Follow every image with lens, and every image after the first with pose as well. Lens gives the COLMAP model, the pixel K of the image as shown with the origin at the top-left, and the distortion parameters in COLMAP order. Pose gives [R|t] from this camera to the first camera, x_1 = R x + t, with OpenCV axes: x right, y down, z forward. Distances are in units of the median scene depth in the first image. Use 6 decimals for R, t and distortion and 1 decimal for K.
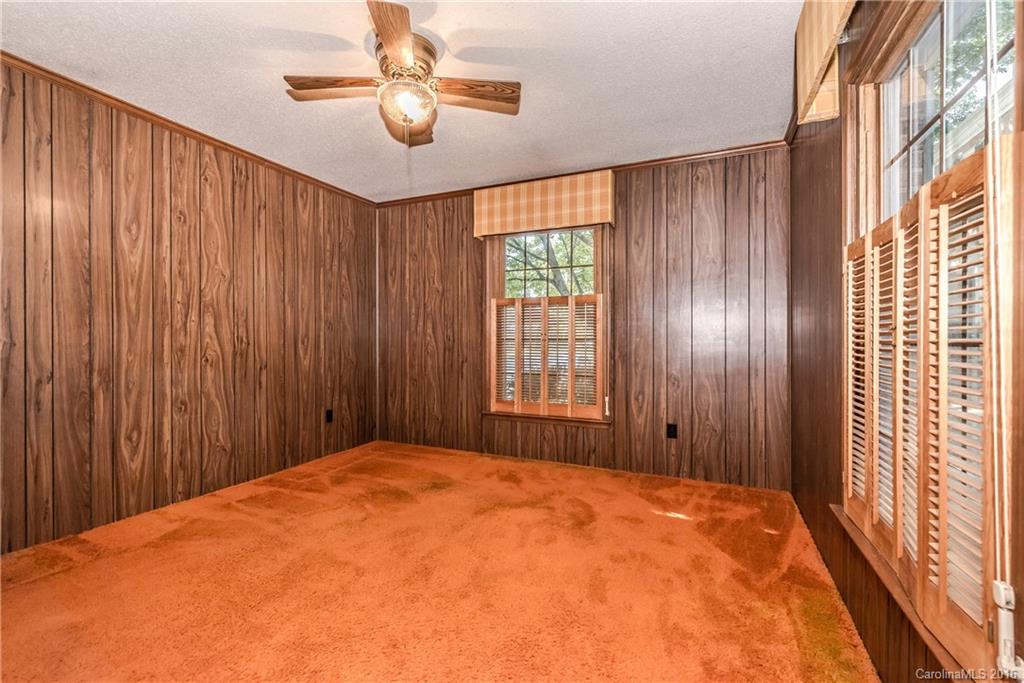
lens RADIAL K [[445.0, 0, 514.8], [0, 445.0, 339.9], [0, 0, 1]] dist [0.001427, -0.000229]
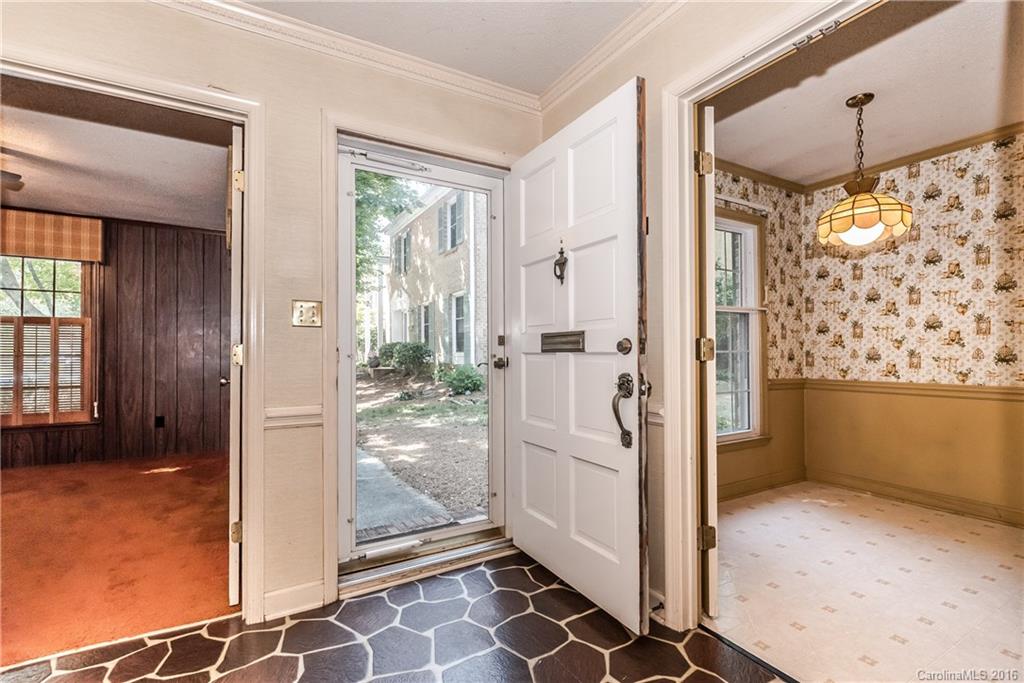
lens RADIAL K [[445.0, 0, 517.2], [0, 445.0, 350.3], [0, 0, 1]] dist [0.001427, -0.000229]
pose [[0.553501, 0.007138, 0.832818, -0.178438], [0.007466, 0.999881, -0.013533, 0.010653], [-0.832815, 0.013708, 0.553382, -0.666879]]
